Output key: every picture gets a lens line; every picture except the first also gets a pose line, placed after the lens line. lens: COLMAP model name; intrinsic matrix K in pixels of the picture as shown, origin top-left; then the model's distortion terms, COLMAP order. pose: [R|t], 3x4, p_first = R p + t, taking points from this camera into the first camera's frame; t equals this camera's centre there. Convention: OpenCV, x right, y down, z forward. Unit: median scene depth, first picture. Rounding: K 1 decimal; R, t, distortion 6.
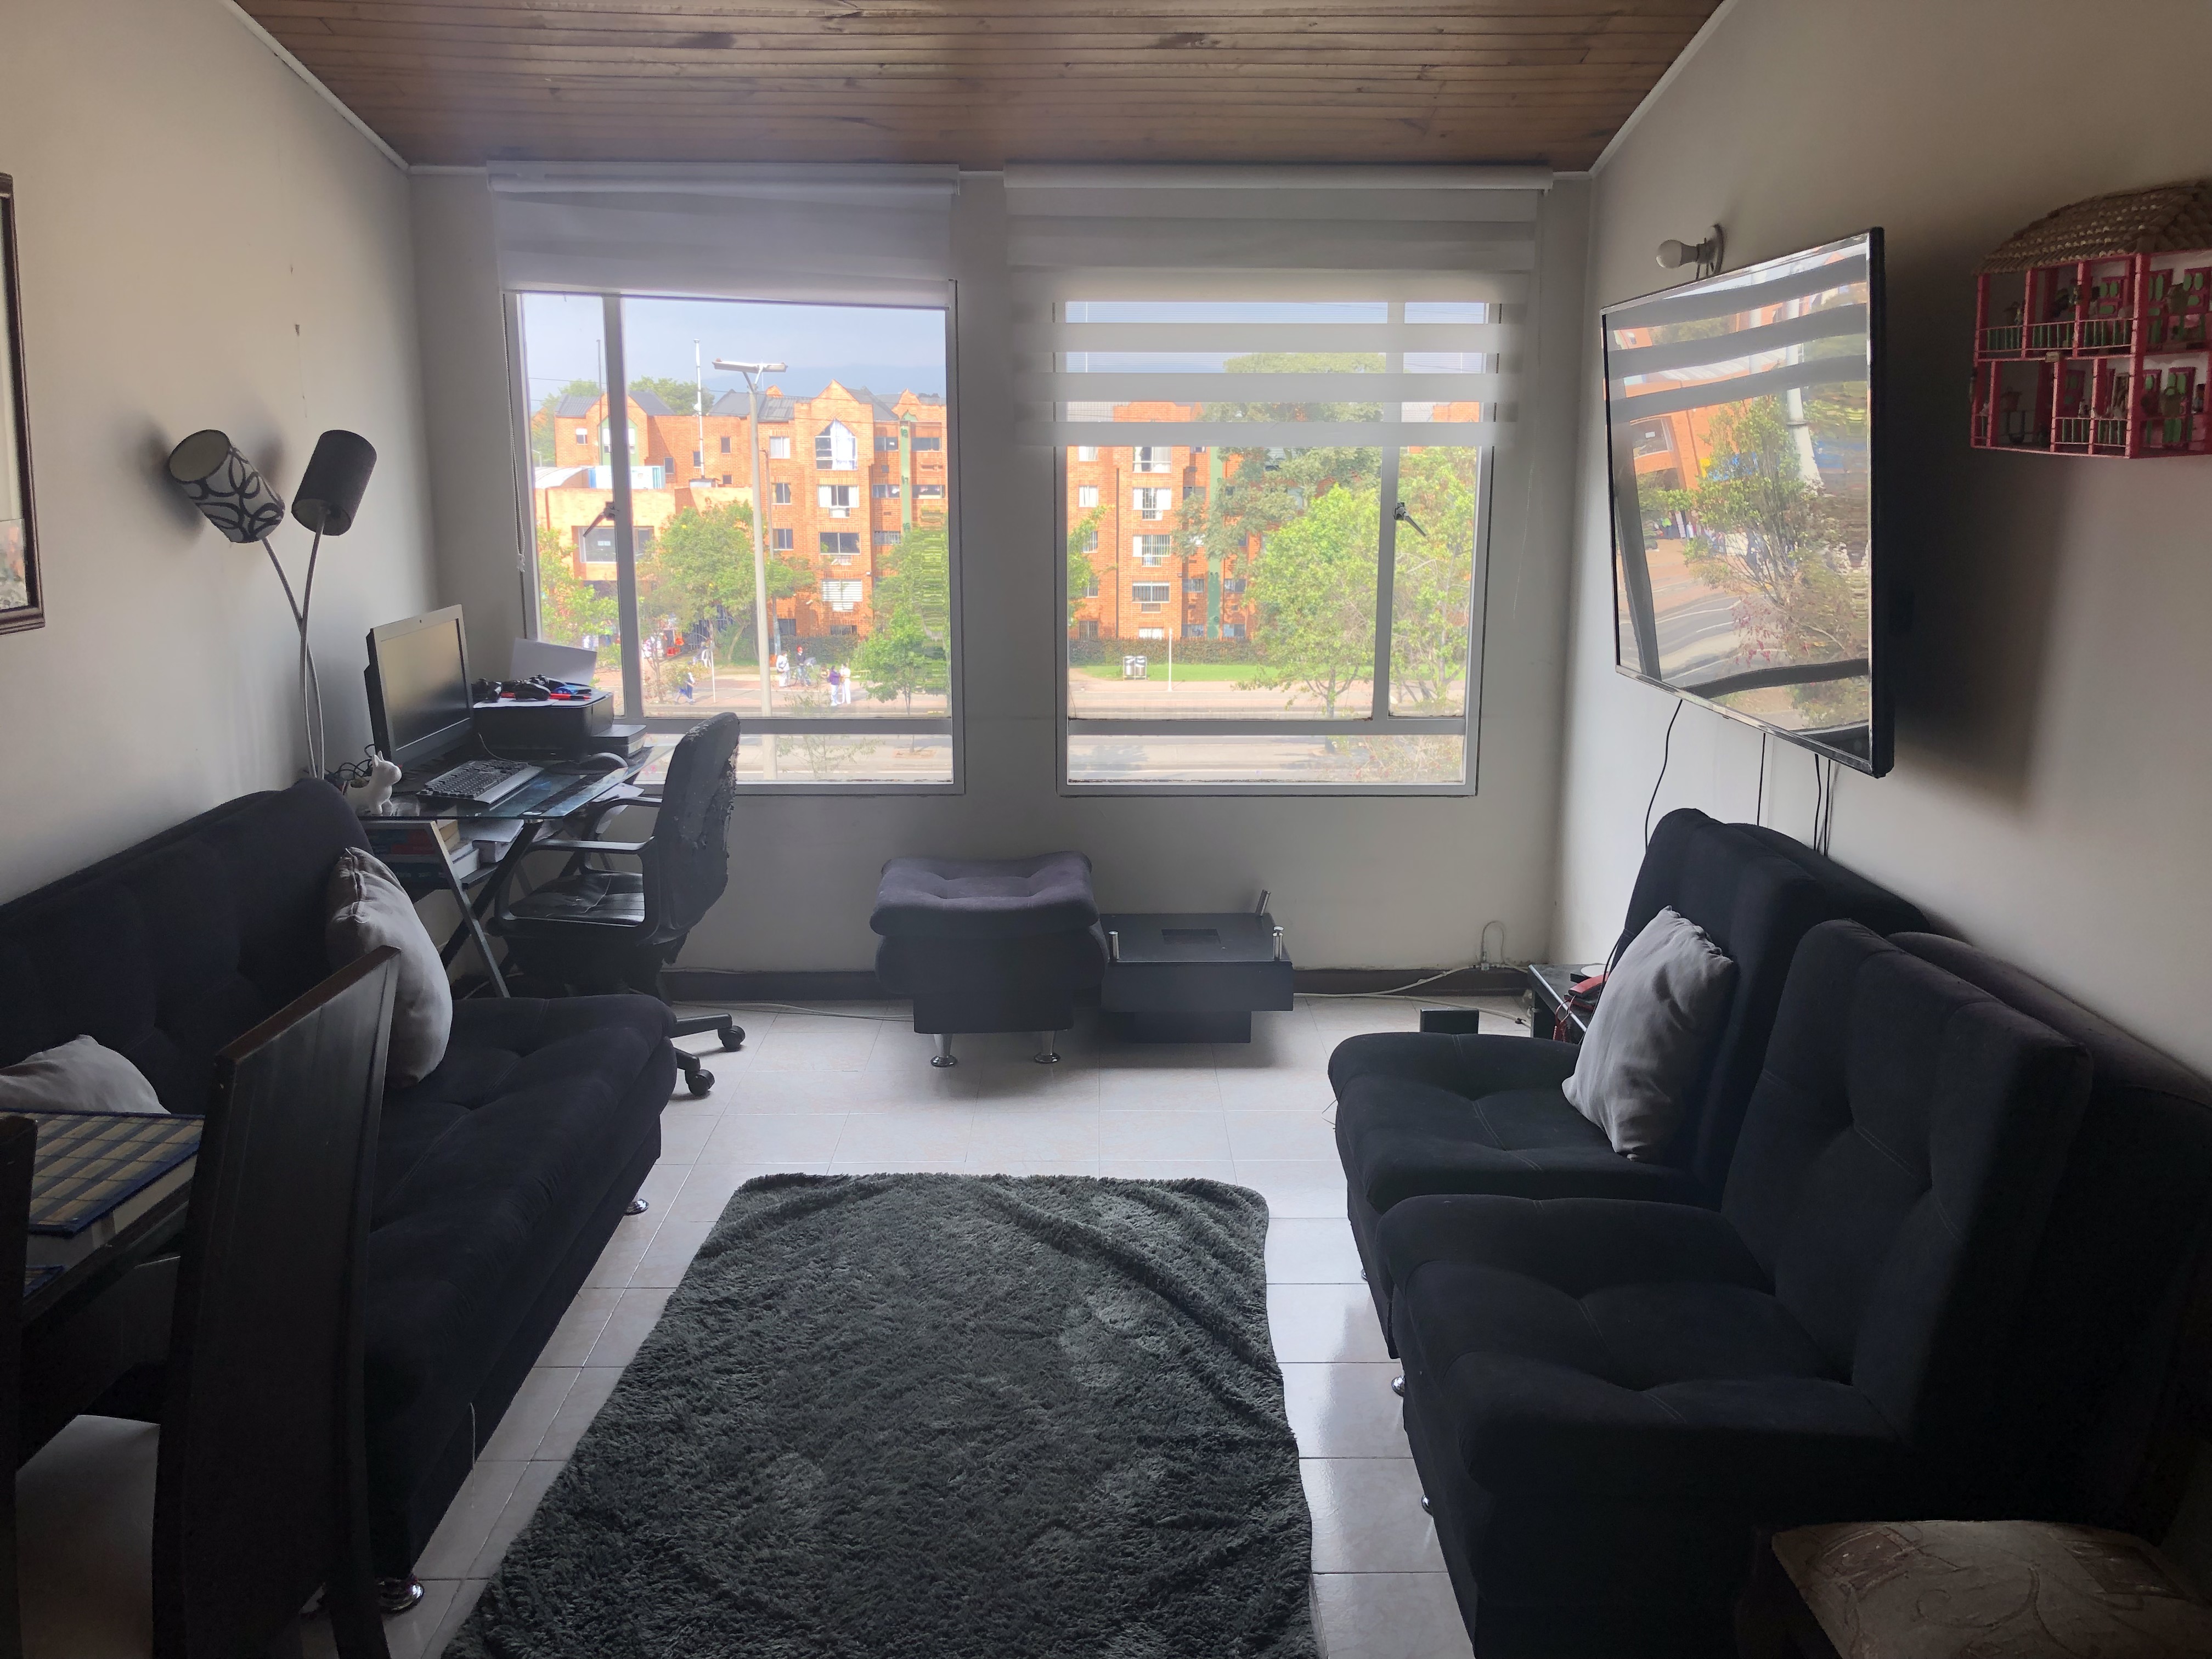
lens RADIAL K [[1766.4, 0, 1106.0], [0, 1766.4, 829.5], [0, 0, 1]] dist [0.029828, -0.036141]
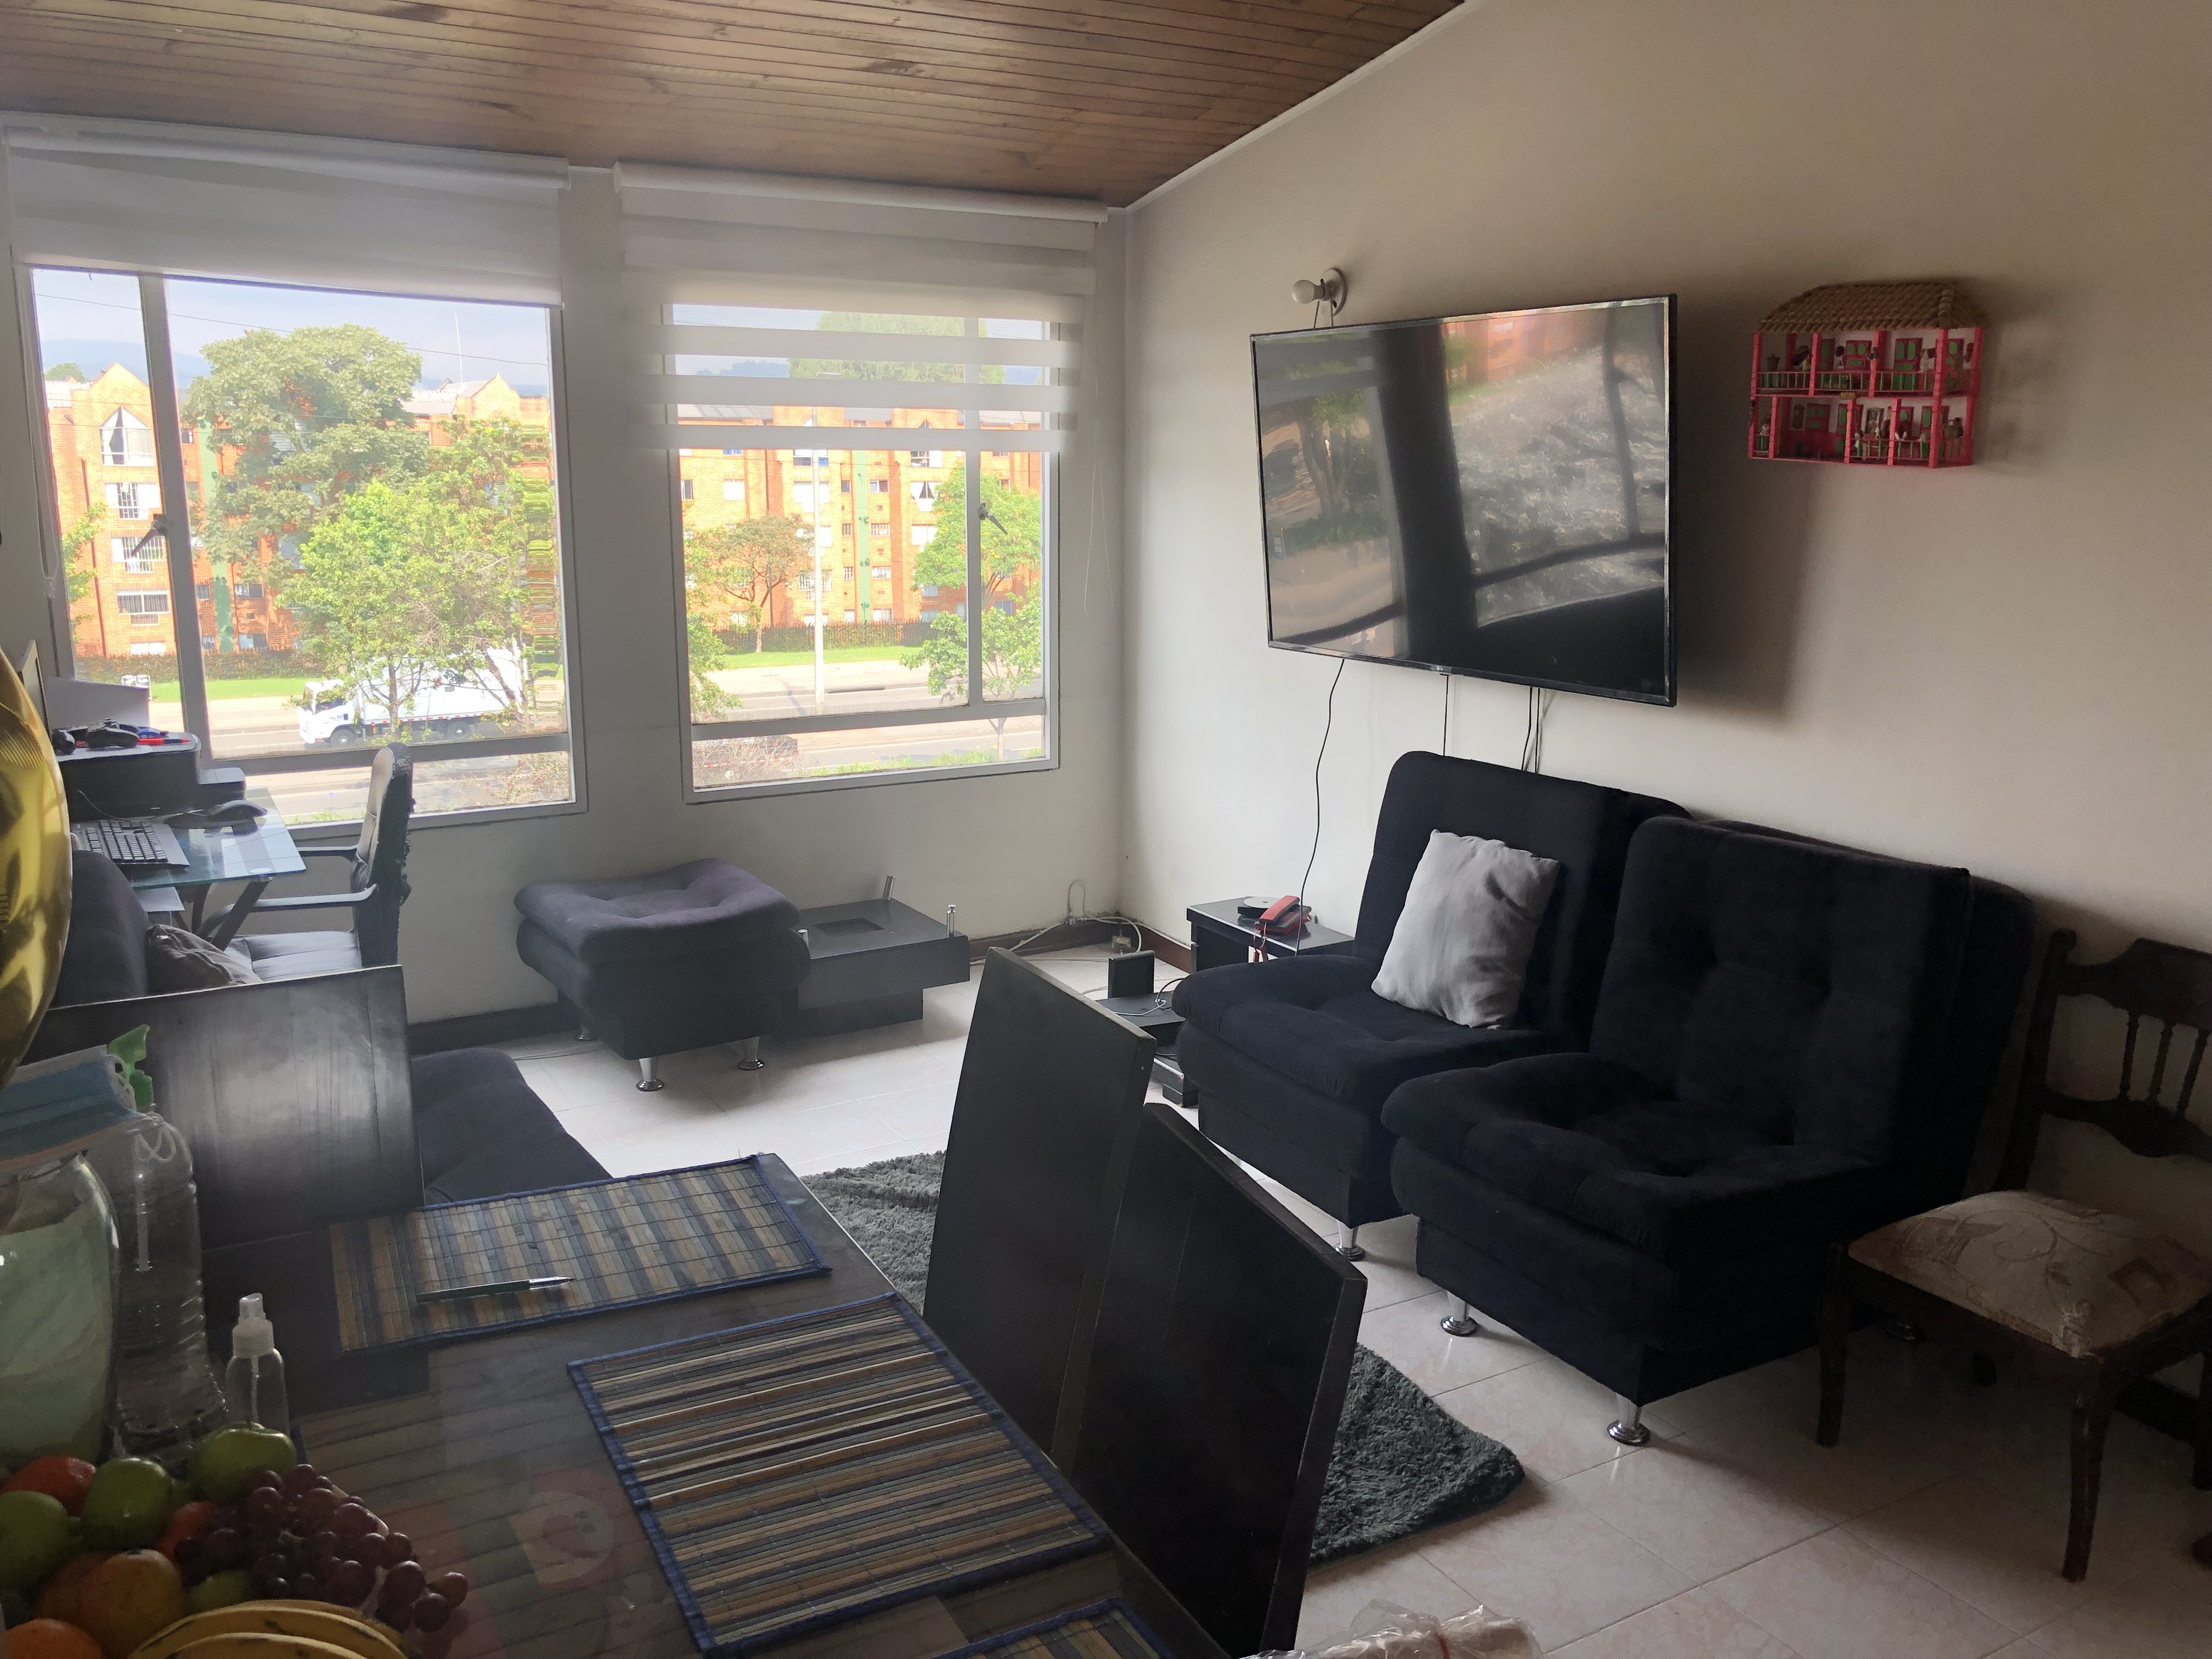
lens RADIAL K [[1766.4, 0, 1106.0], [0, 1766.4, 829.5], [0, 0, 1]] dist [0.029828, -0.036141]
pose [[0.870371, -0.102840, 0.481538, -0.323016], [0.101434, 0.994419, 0.029032, -0.010665], [-0.481836, 0.023576, 0.875944, 0.023838]]
